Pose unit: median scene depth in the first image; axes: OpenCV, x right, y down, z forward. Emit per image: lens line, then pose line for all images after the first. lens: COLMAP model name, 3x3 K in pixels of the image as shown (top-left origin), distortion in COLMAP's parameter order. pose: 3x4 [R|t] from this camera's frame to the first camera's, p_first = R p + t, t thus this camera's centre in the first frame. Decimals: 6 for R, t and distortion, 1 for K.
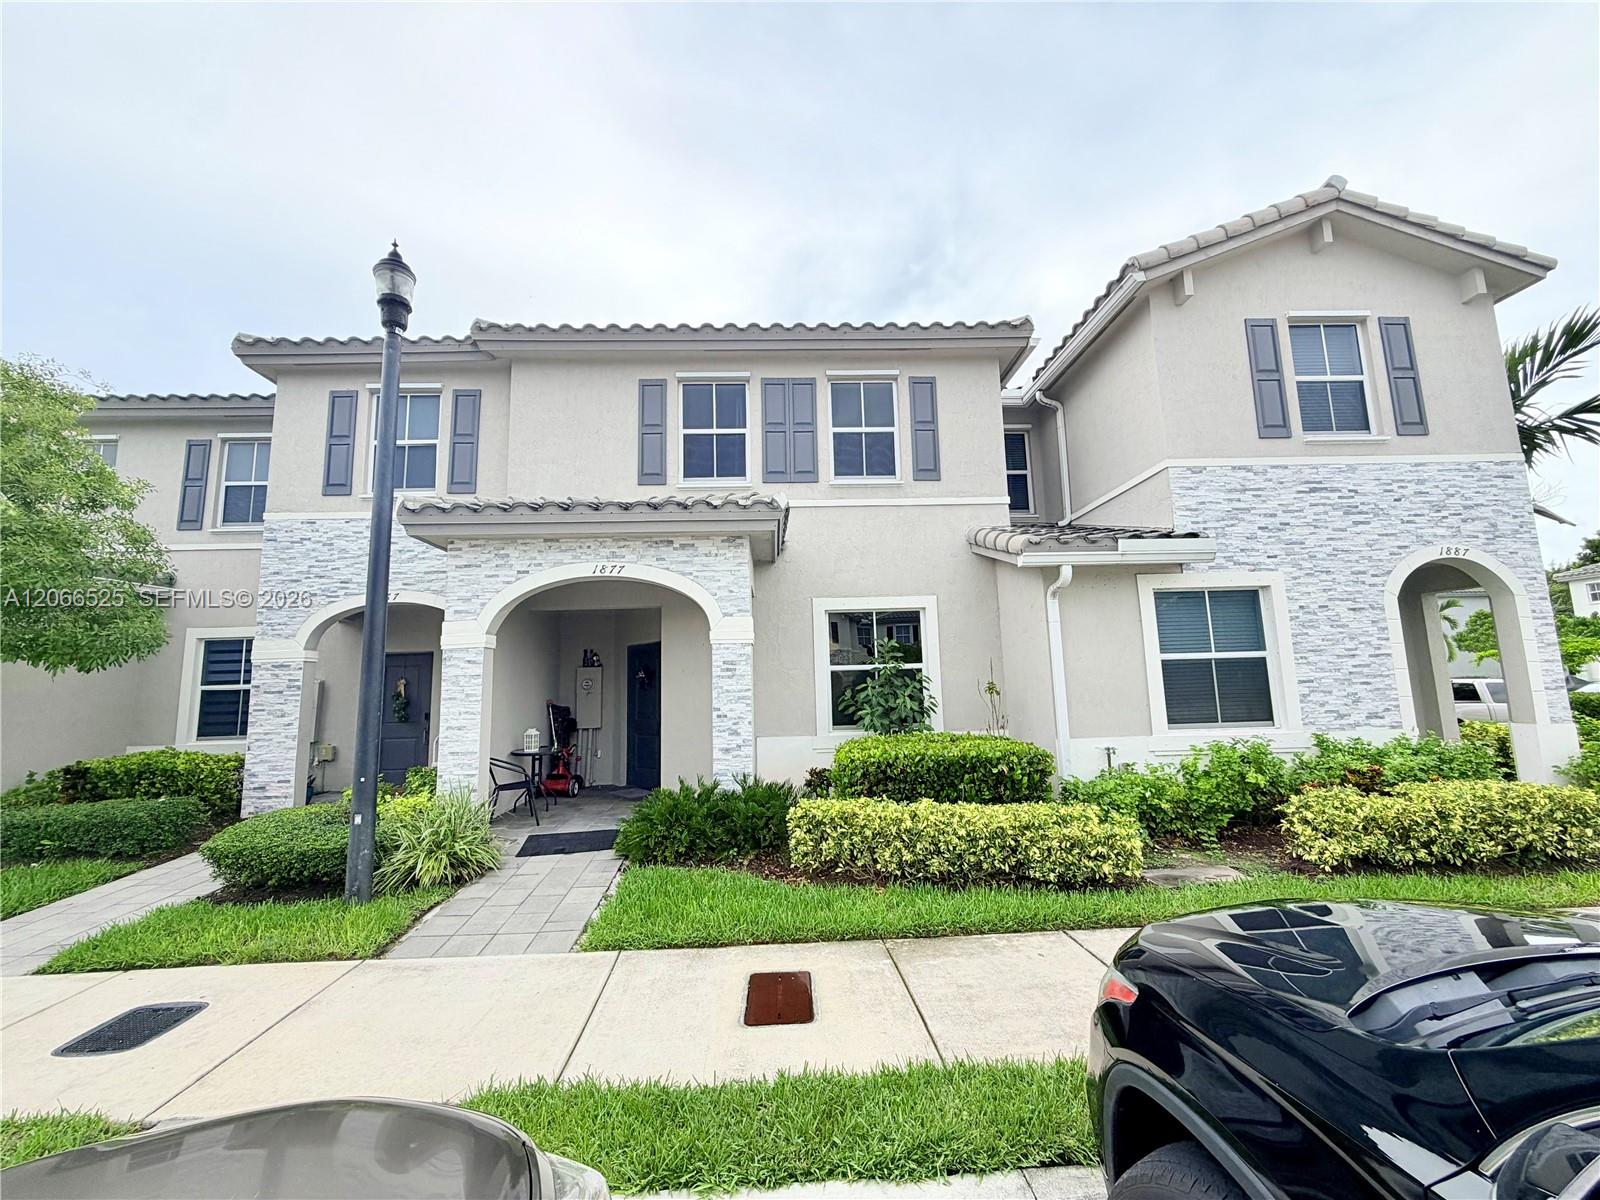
lens RADIAL K [[637.6, 0, 797.0], [0, 637.6, 599.8], [0, 0, 1]] dist [0.000543, -0.000019]
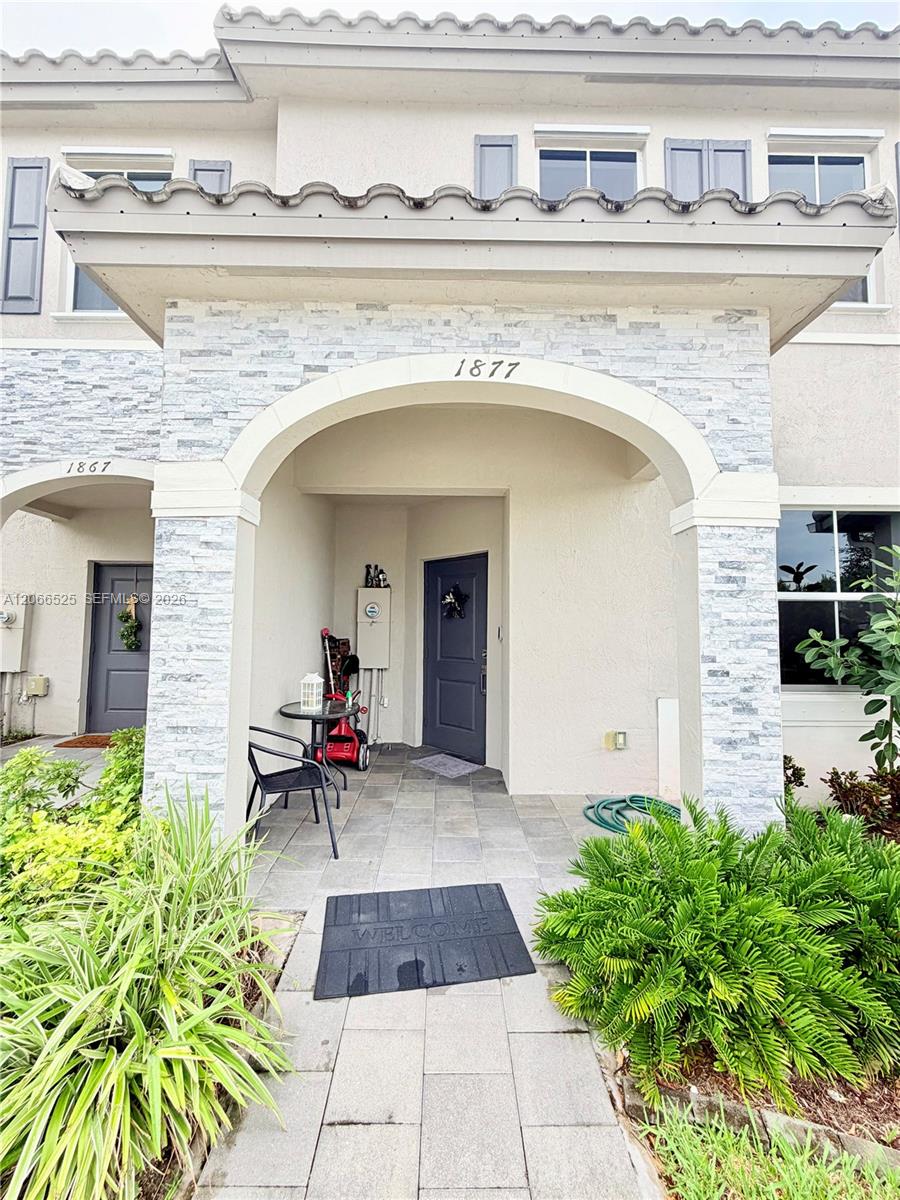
lens RADIAL K [[478.2, 0, 450.0], [0, 478.2, 596.7], [0, 0, 1]] dist [0.000543, -0.000019]
pose [[0.998945, 0.034295, -0.030538, -0.306542], [-0.032043, 0.996931, 0.071424, 0.102249], [0.032893, -0.070370, 0.996978, 0.618648]]
